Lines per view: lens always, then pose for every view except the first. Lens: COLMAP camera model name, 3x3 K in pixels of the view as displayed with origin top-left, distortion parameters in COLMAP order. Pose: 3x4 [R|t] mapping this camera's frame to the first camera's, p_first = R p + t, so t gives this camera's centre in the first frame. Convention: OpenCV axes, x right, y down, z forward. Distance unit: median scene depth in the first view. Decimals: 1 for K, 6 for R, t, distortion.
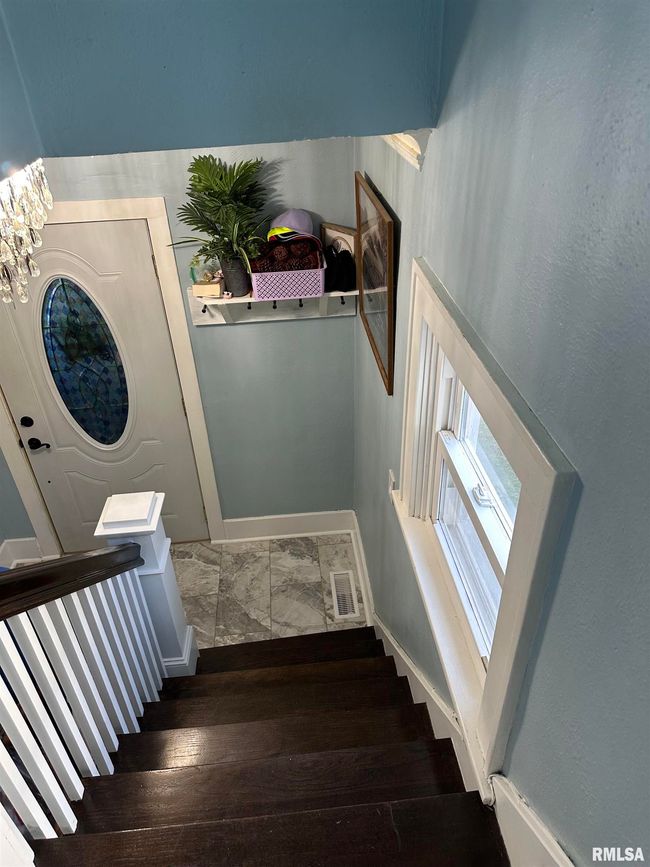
lens RADIAL K [[599.8, 0, 330.9], [0, 599.8, 432.8], [0, 0, 1]] dist [0.172730, -0.369818]
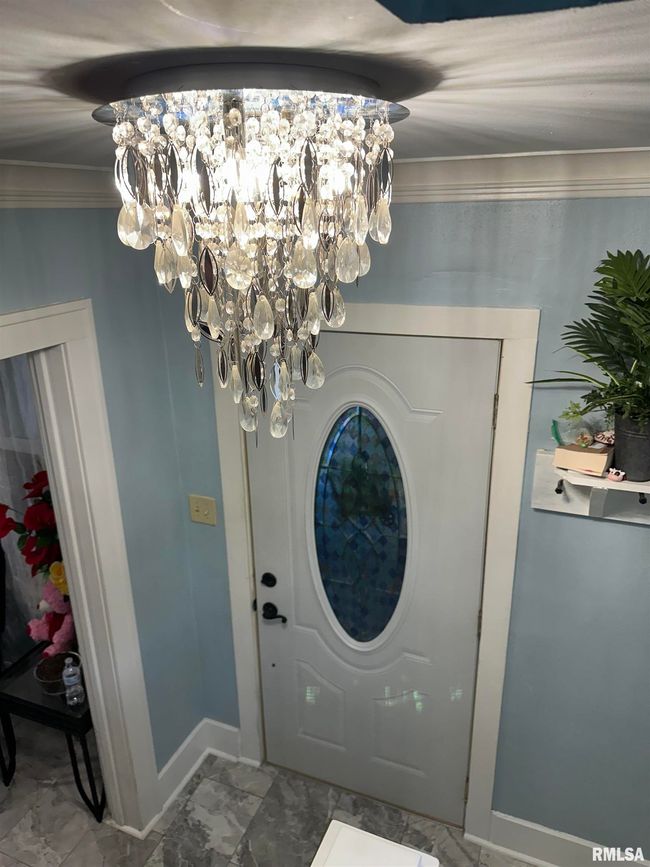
lens RADIAL K [[599.8, 0, 330.9], [0, 599.8, 432.8], [0, 0, 1]] dist [0.172730, -0.369818]
pose [[0.888474, 0.168643, -0.426817, -0.156264], [-0.265421, 0.947537, -0.178118, -0.084242], [0.374387, 0.271540, 0.886623, 0.350969]]
